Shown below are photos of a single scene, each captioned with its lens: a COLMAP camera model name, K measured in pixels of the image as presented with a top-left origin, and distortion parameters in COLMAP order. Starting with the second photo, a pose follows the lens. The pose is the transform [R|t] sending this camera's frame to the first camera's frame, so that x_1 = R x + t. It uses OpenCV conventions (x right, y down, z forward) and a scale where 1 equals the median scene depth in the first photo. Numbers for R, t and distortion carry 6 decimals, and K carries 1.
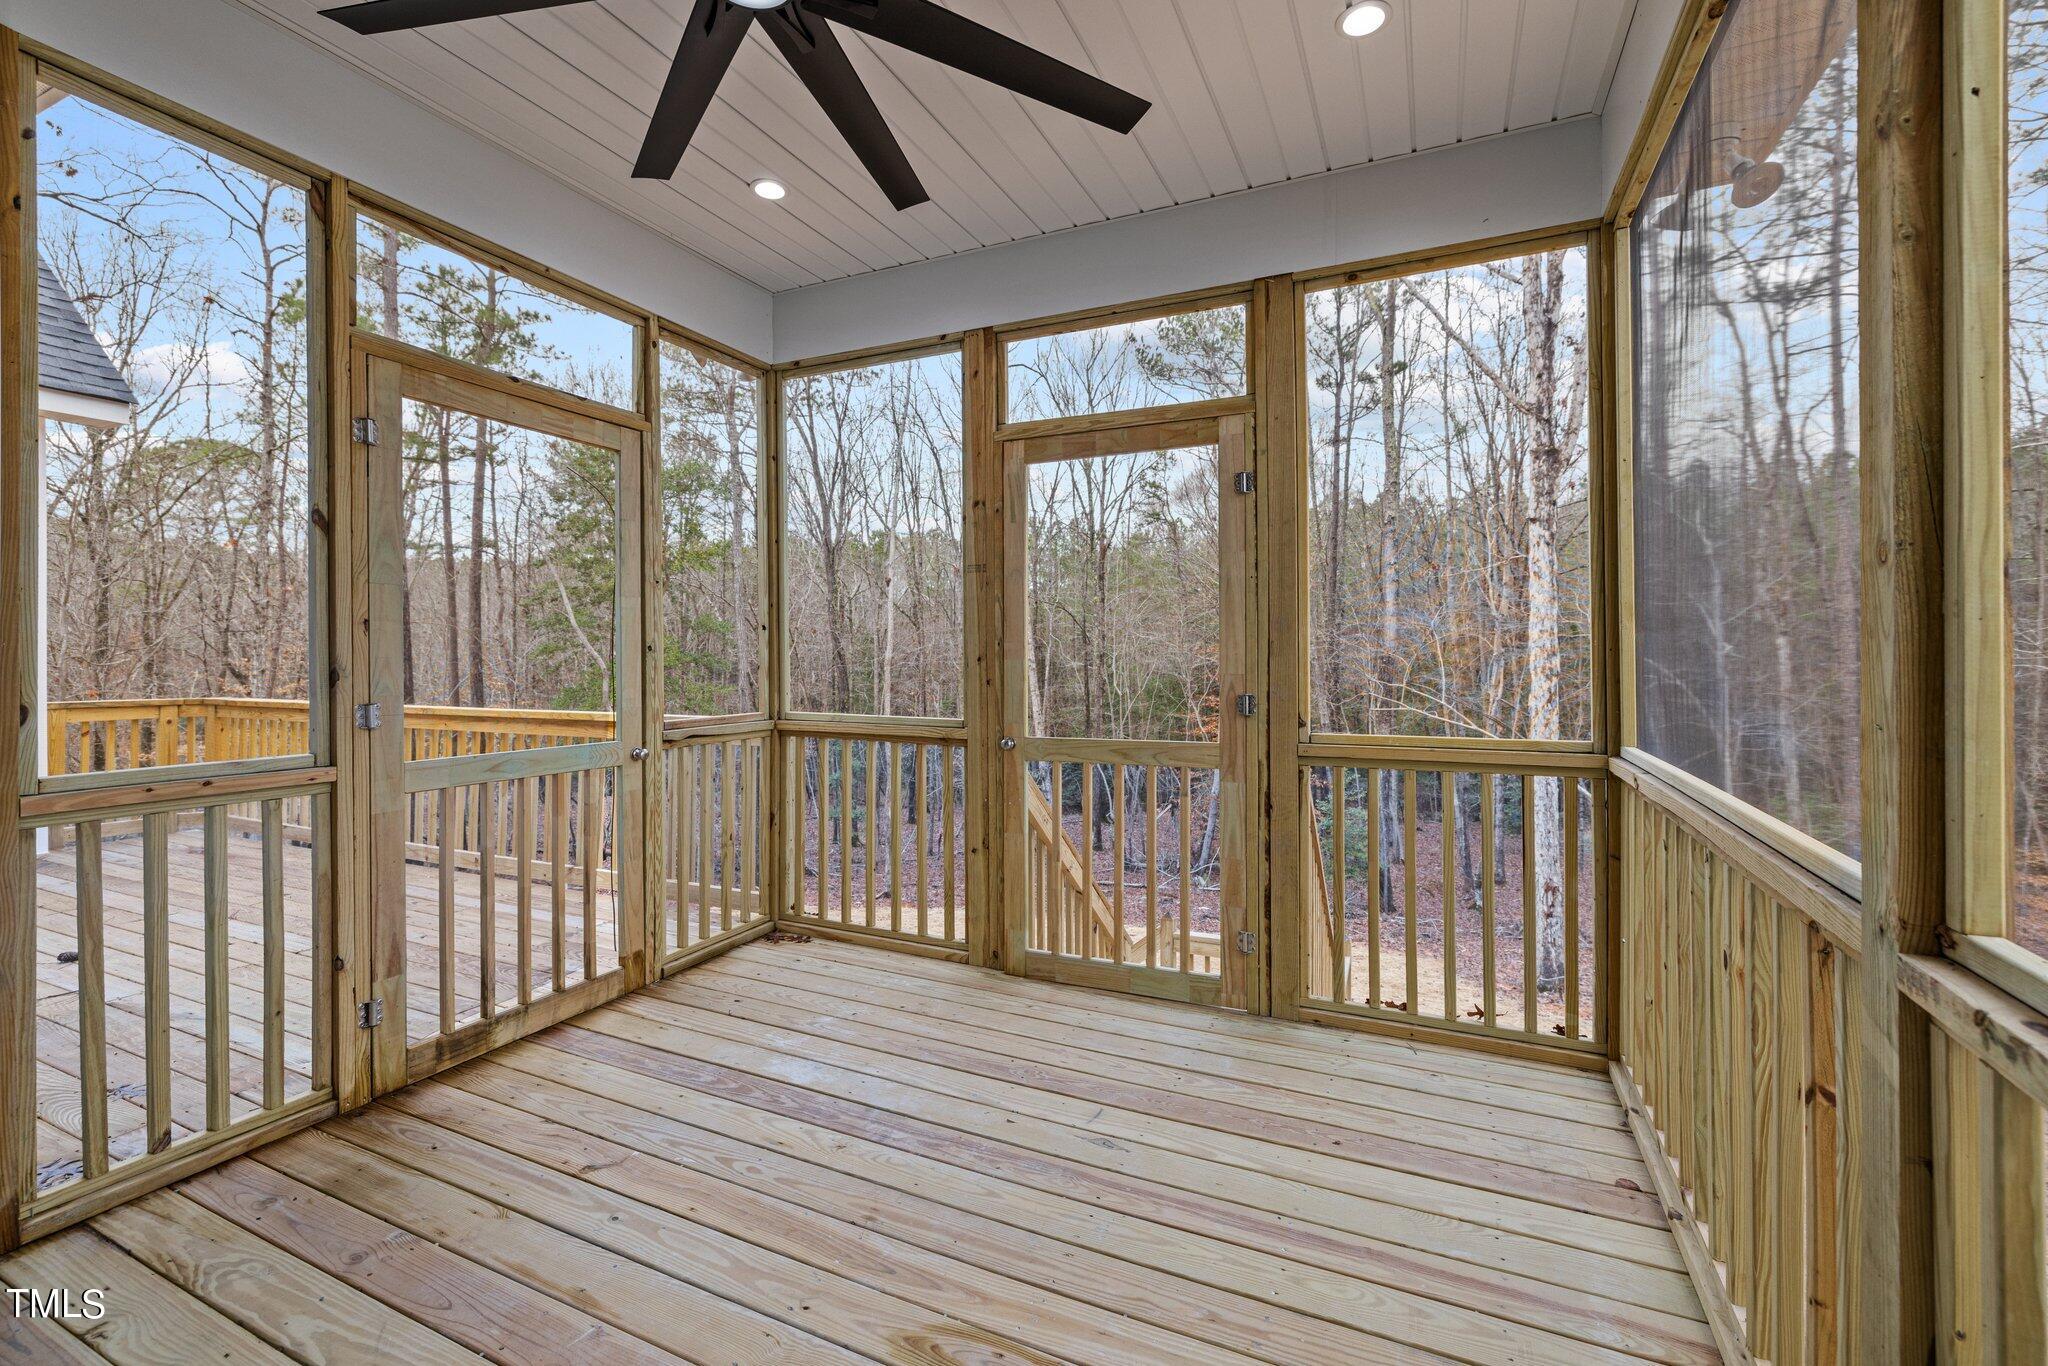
lens RADIAL K [[869.6, 0, 1027.7], [0, 869.6, 658.2], [0, 0, 1]] dist [0.000350, -0.000224]
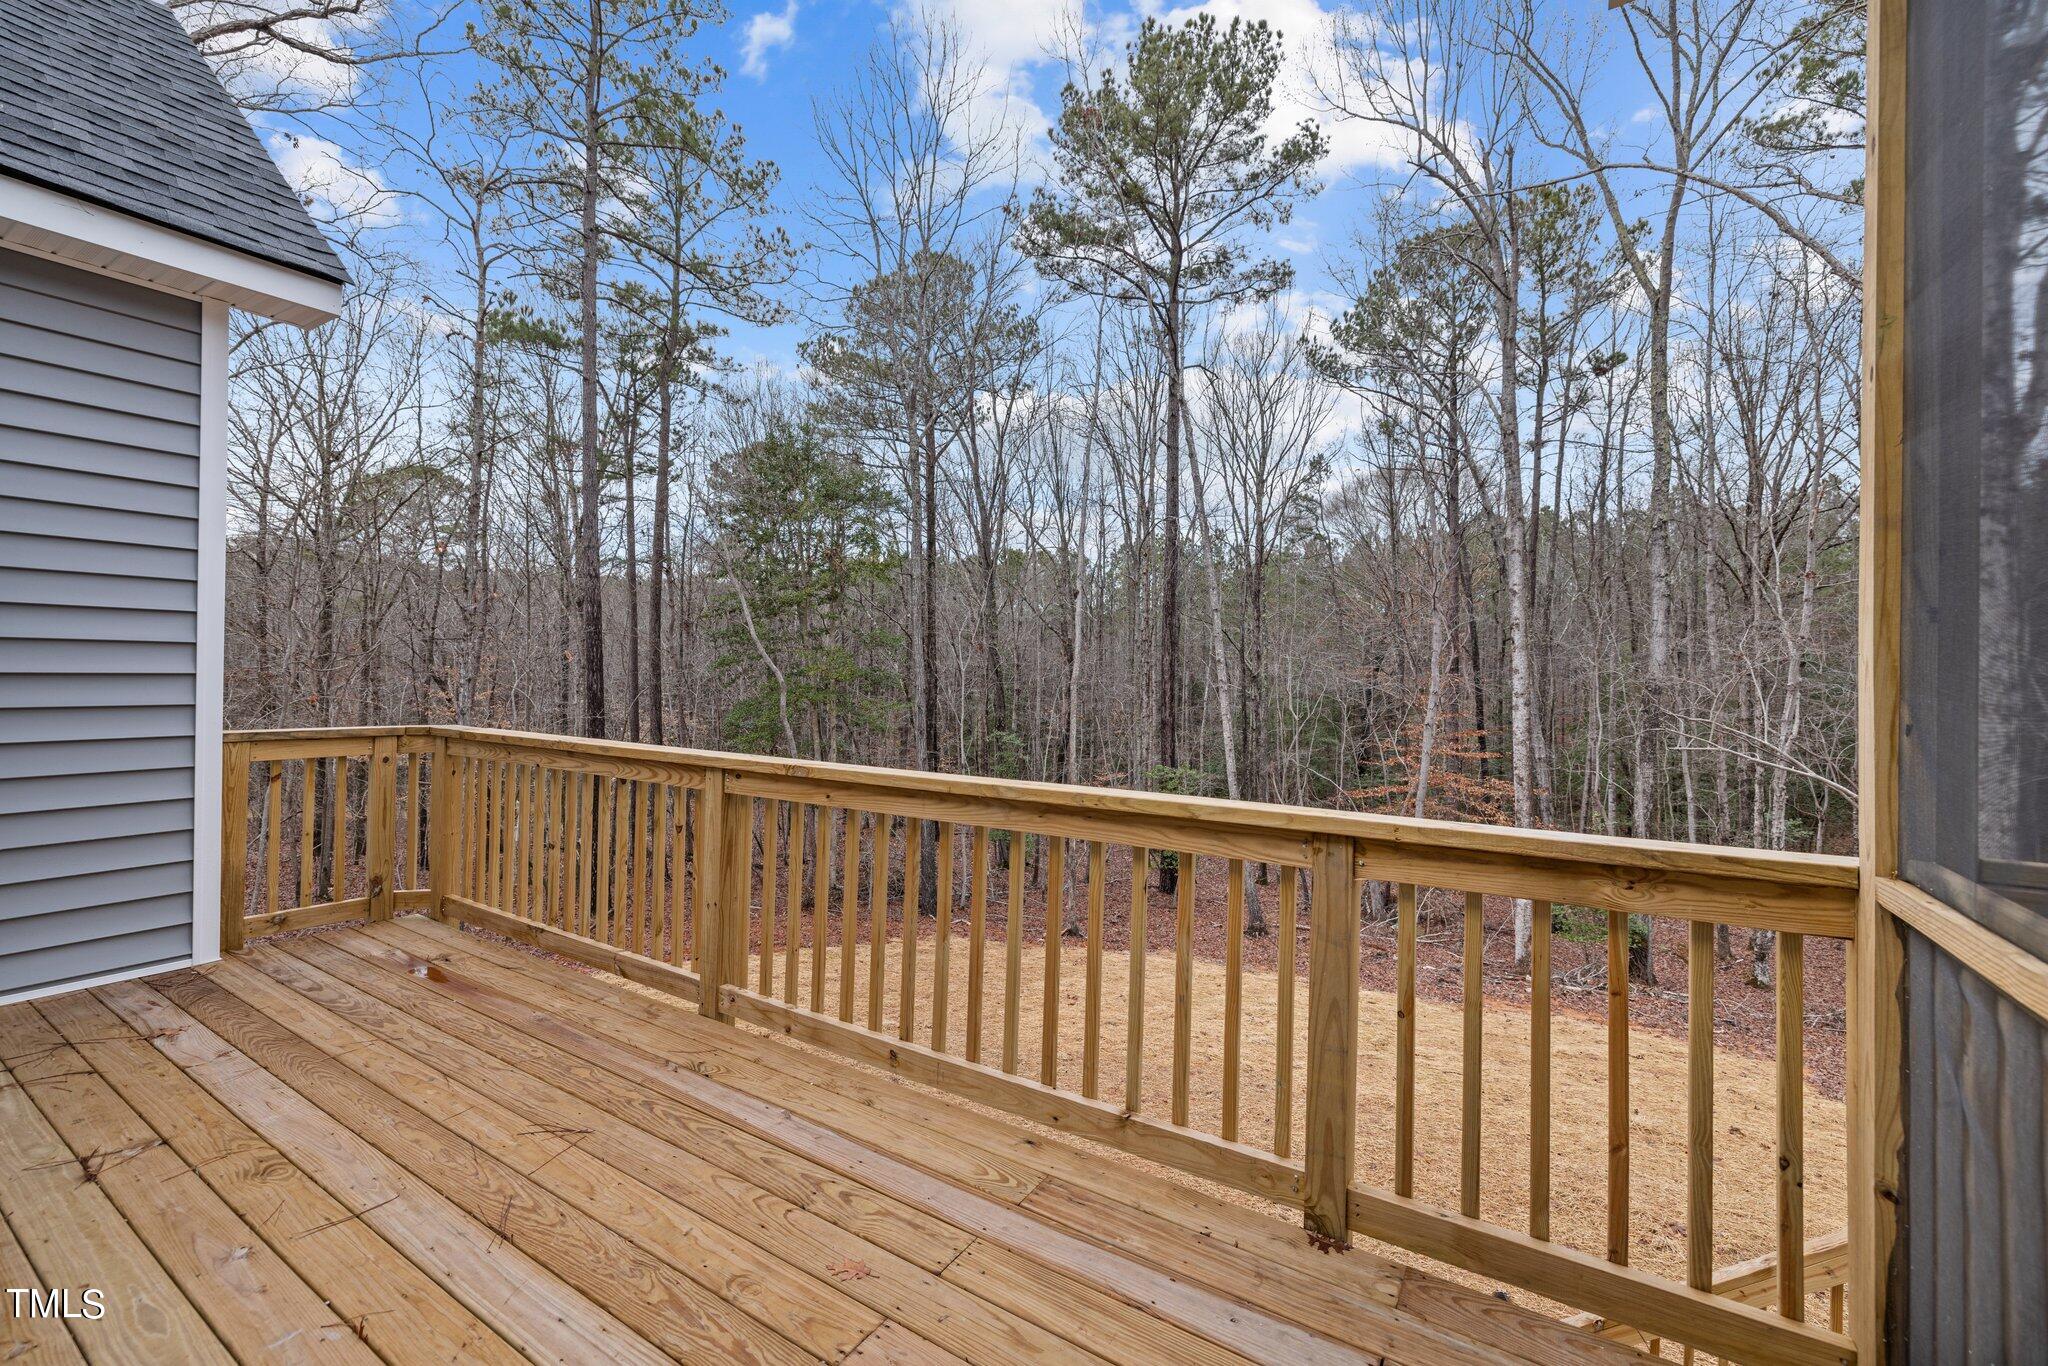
lens RADIAL K [[849.6, 0, 1022.1], [0, 849.6, 672.4], [0, 0, 1]] dist [0.001202, 0.000144]
pose [[0.990975, 0.016536, -0.133025, -0.082040], [-0.017069, 0.999850, -0.002868, -0.000718], [0.132958, 0.005112, 0.991108, 0.081980]]
